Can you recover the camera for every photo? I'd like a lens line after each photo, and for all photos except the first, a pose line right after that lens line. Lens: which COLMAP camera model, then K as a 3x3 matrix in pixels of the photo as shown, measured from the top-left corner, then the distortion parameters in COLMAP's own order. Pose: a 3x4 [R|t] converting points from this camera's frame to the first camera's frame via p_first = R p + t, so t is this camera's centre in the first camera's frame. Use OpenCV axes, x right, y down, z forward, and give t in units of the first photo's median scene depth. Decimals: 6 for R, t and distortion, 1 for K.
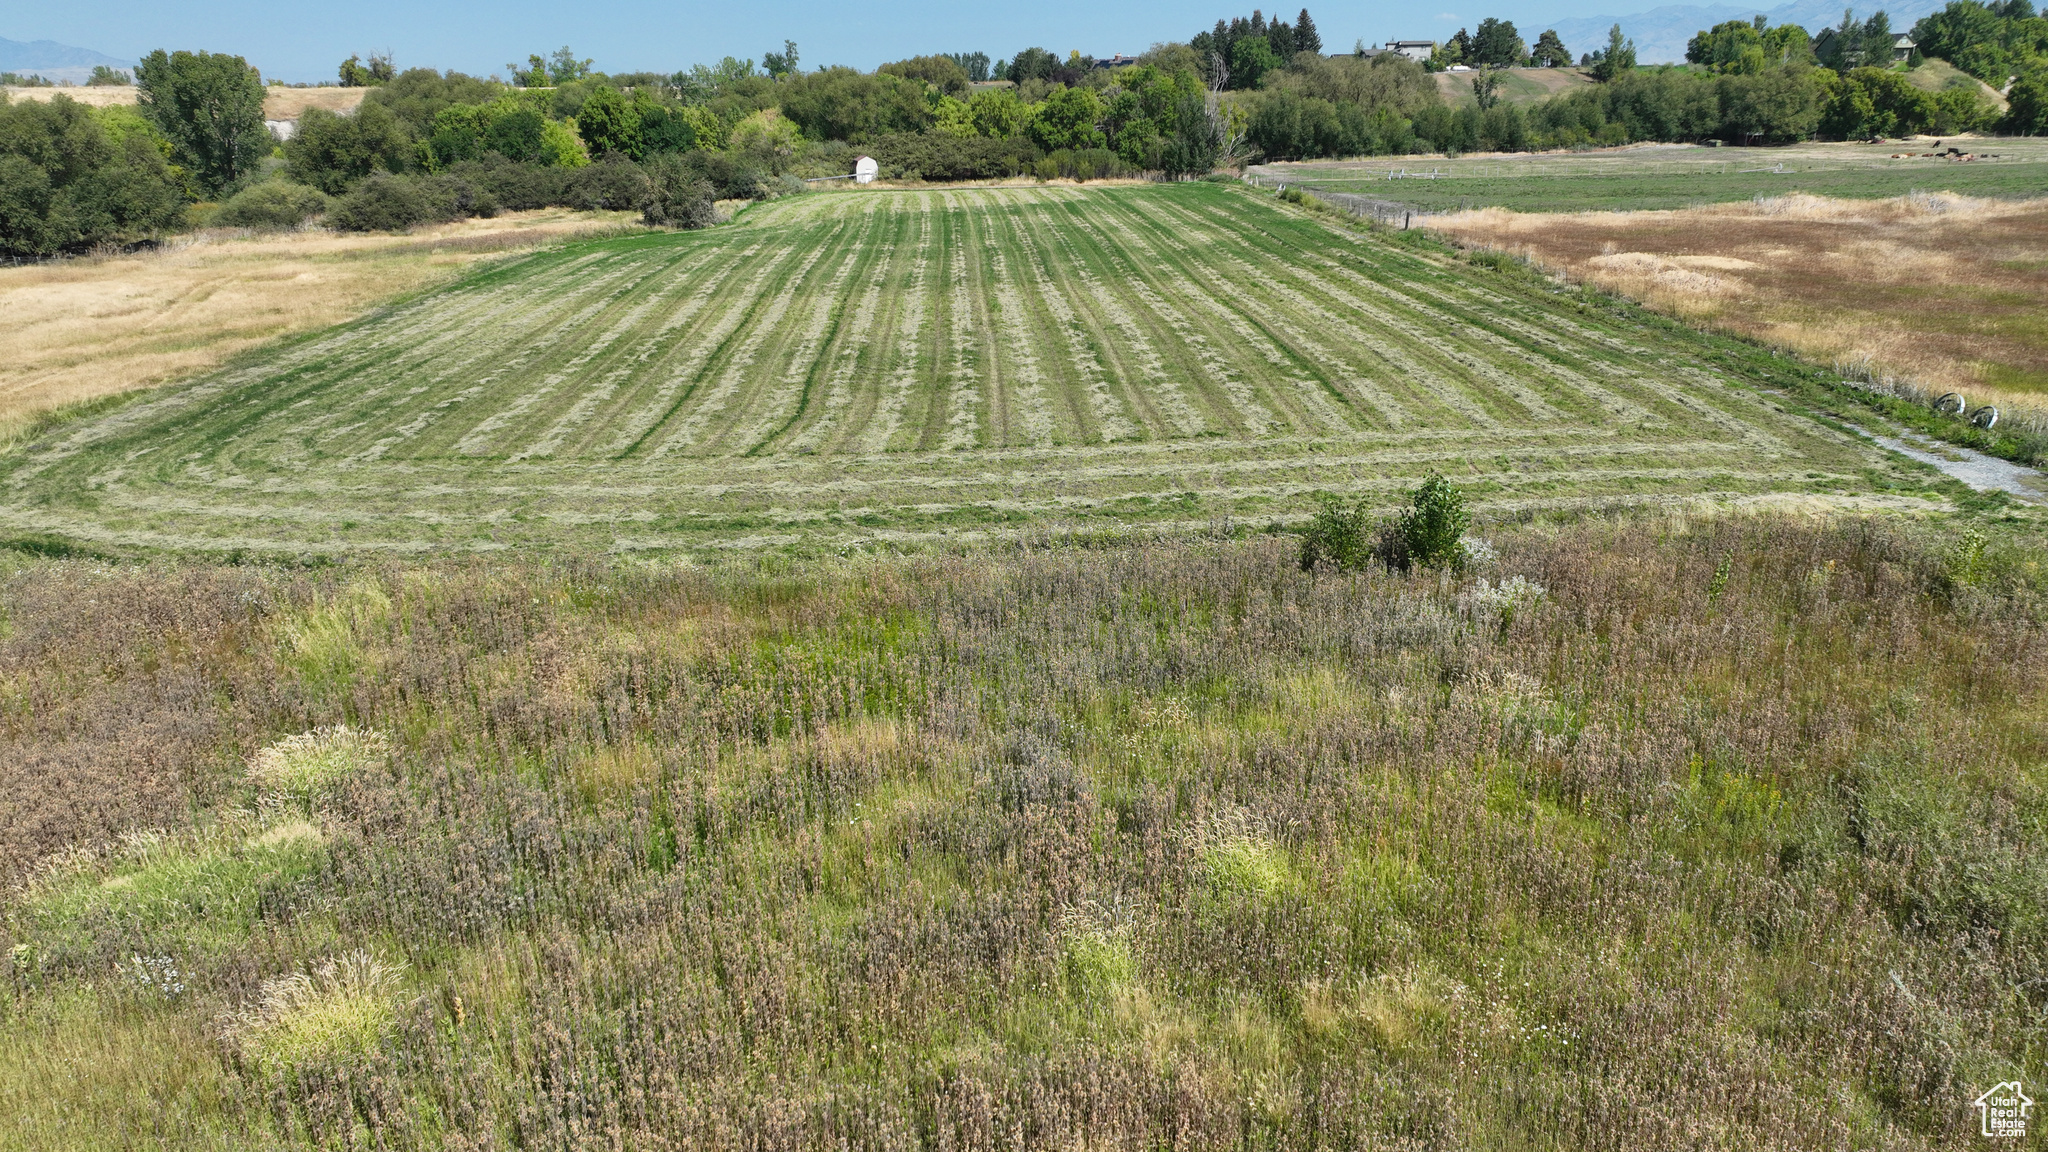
lens RADIAL K [[1438.0, 0, 1029.1], [0, 1438.0, 580.5], [0, 0, 1]] dist [-0.001002, 0.018046]
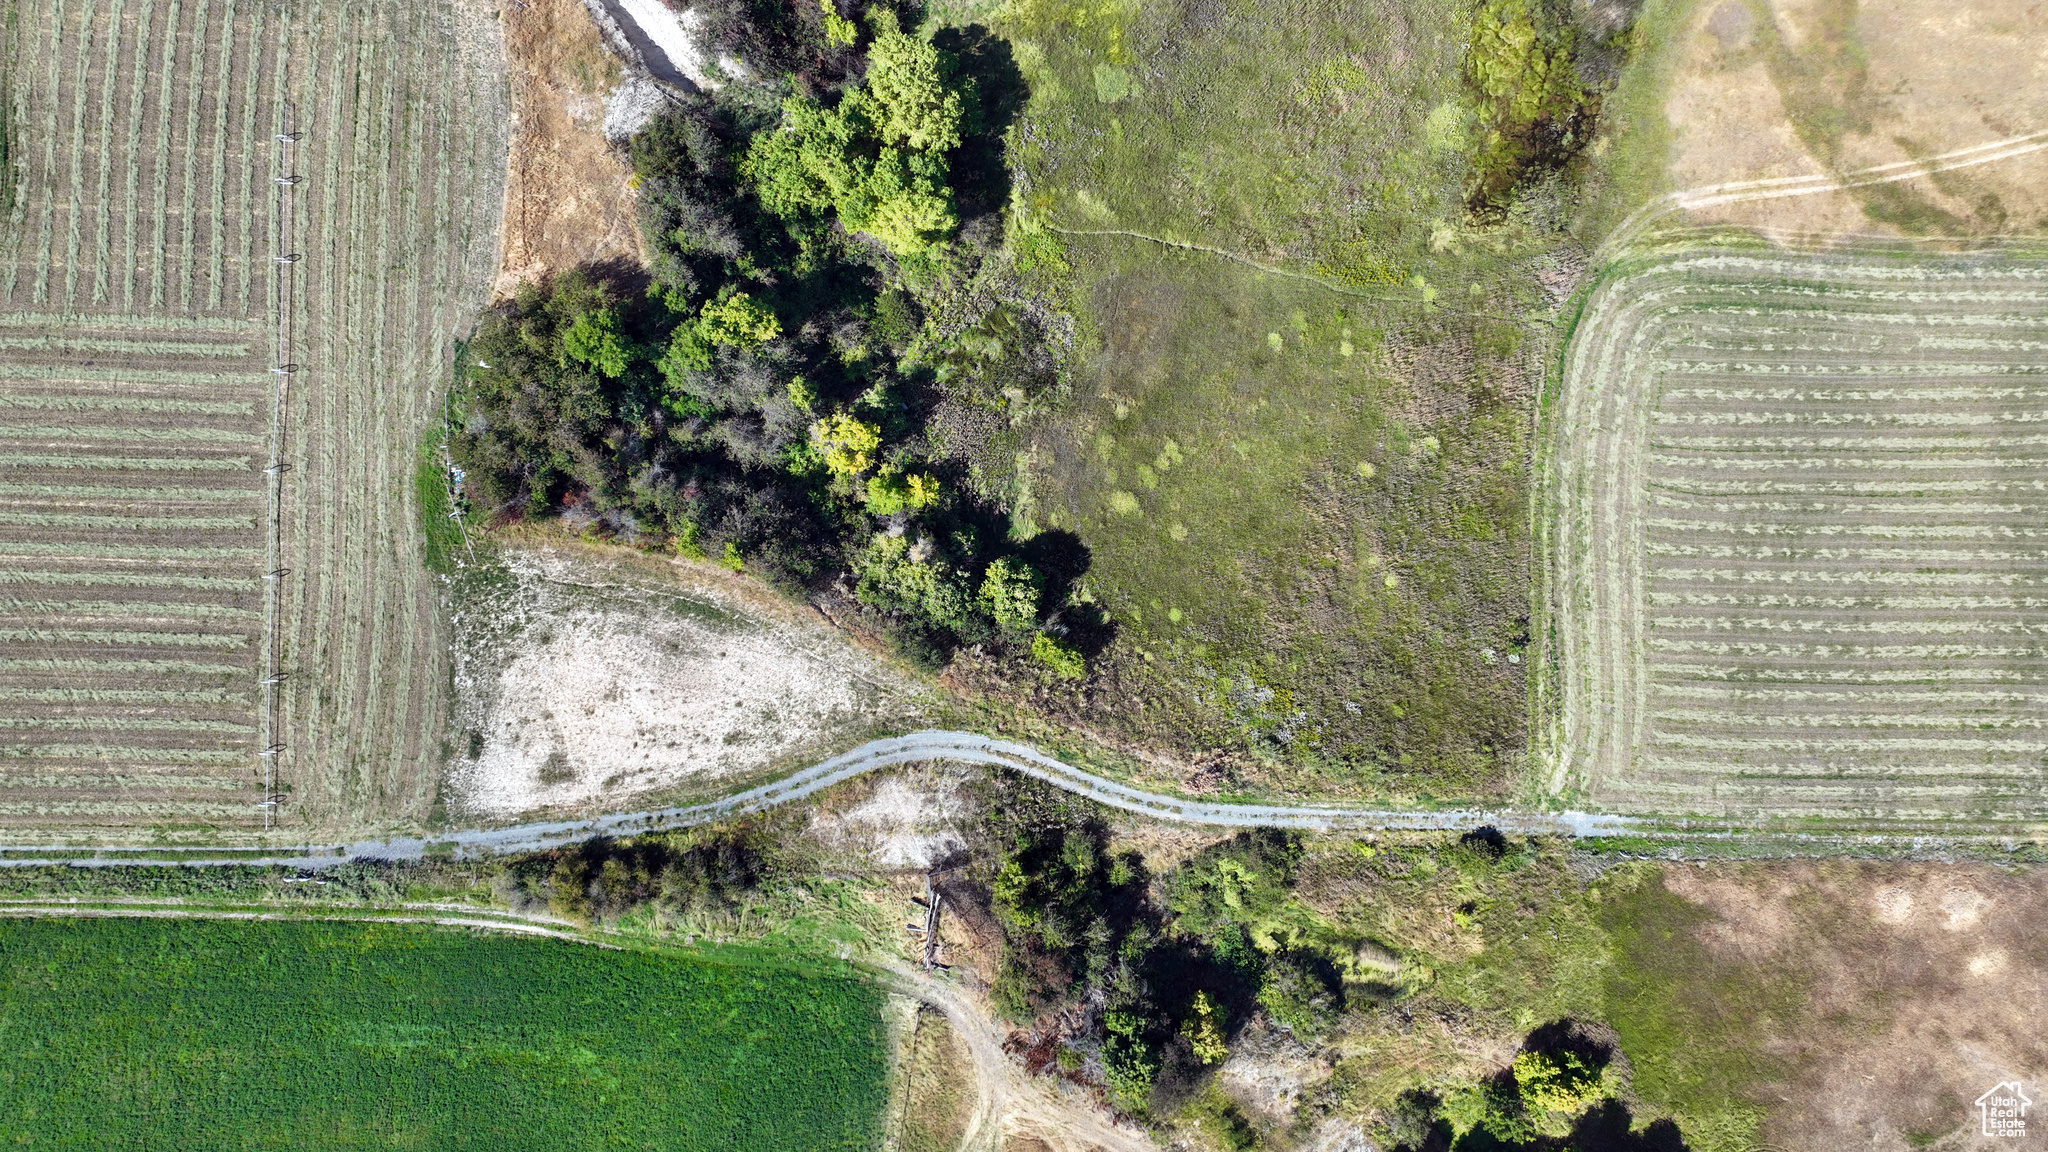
lens RADIAL K [[1438.0, 0, 1029.4], [0, 1438.0, 576.7], [0, 0, 1]] dist [-0.001002, 0.018046]
pose [[-0.065372, 0.997451, 0.028589, 0.004456], [-0.338680, -0.049128, 0.939618, -0.766912], [0.938628, 0.051742, 0.341029, -0.409799]]
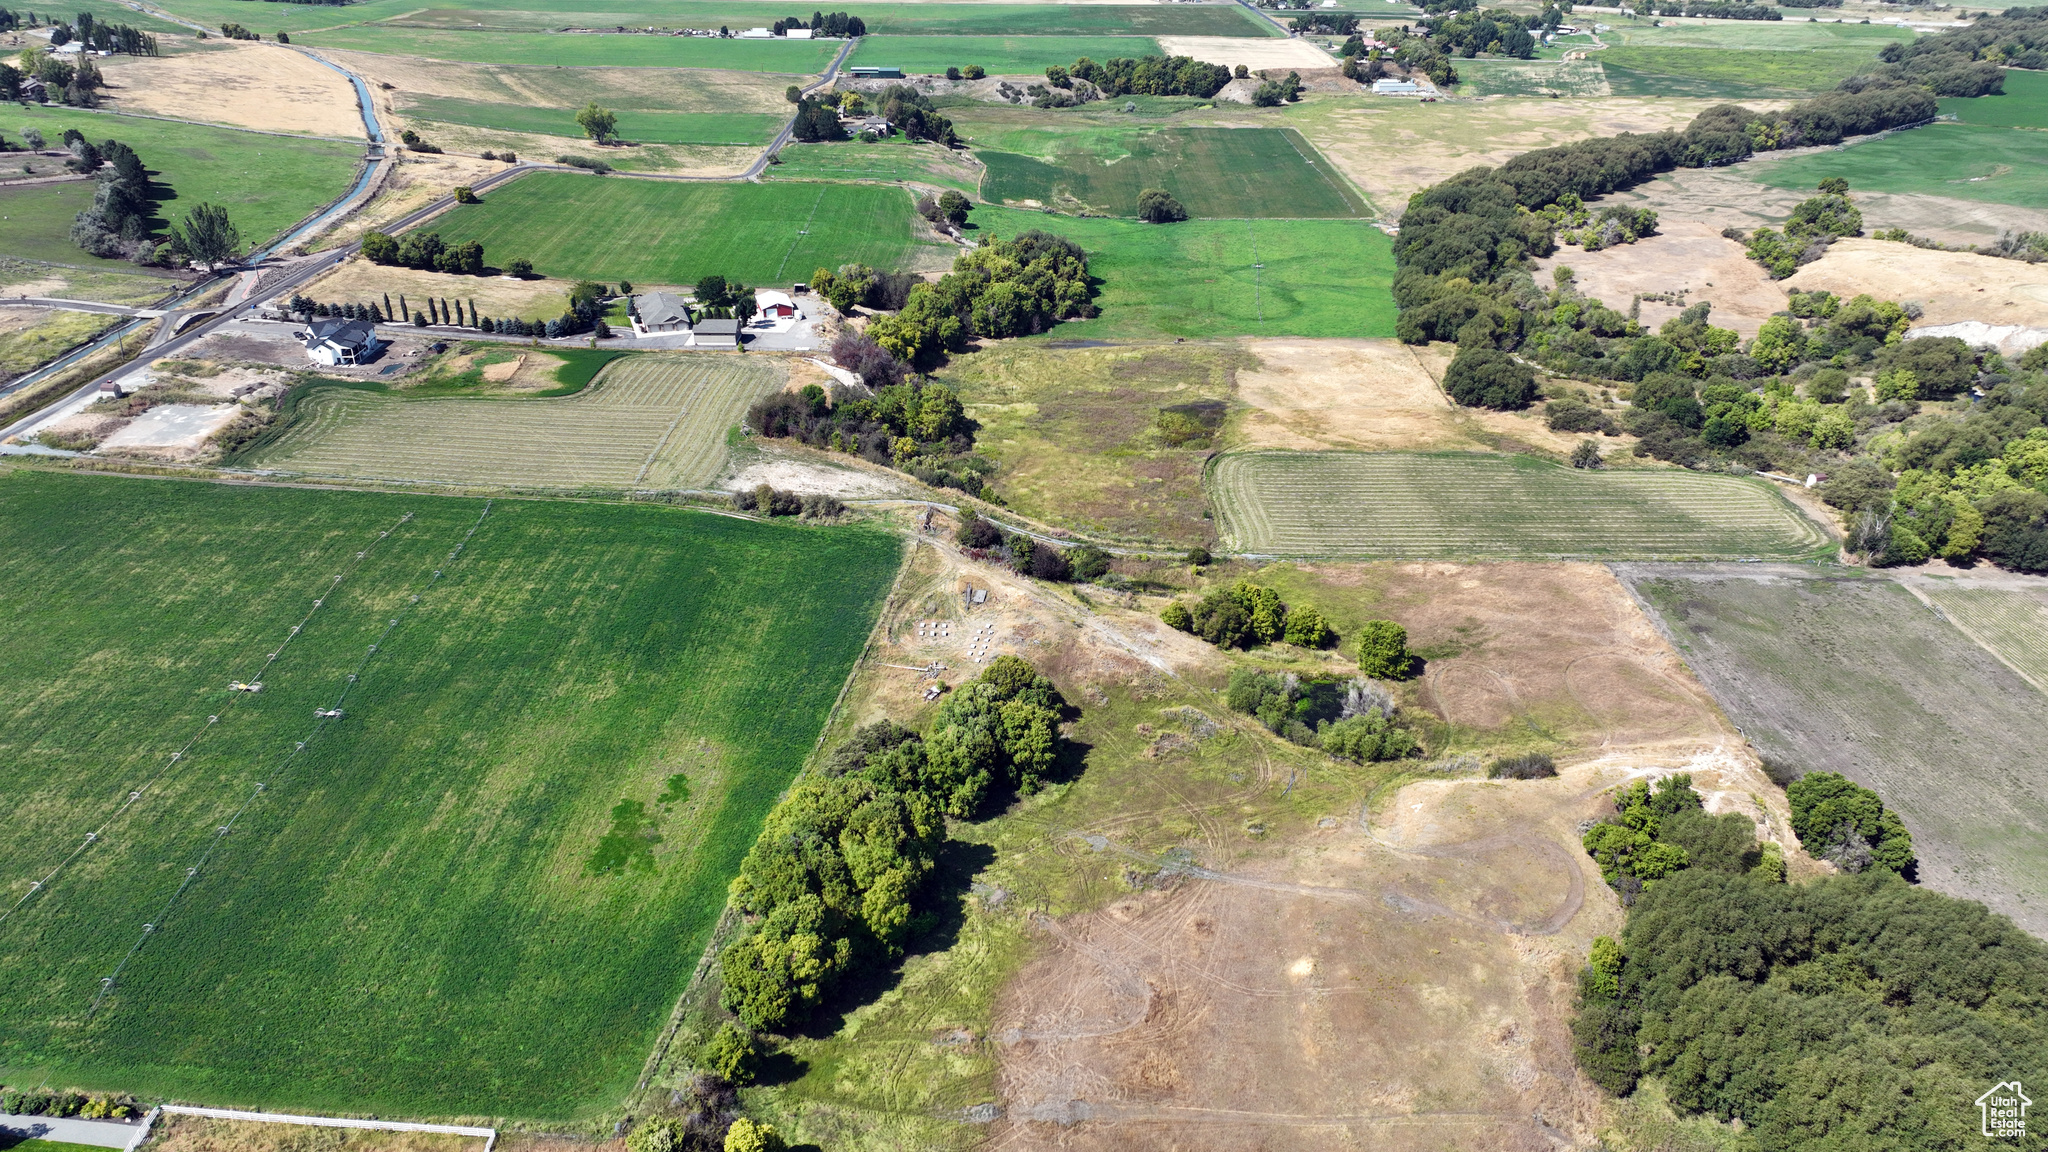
lens RADIAL K [[1438.0, 0, 1025.8], [0, 1438.0, 571.5], [0, 0, 1]] dist [-0.001002, 0.018046]
pose [[-0.058498, 0.460964, -0.885489, 1.857742], [-0.328294, 0.828789, 0.453136, -0.757659], [0.942763, 0.317208, 0.102849, -0.211895]]
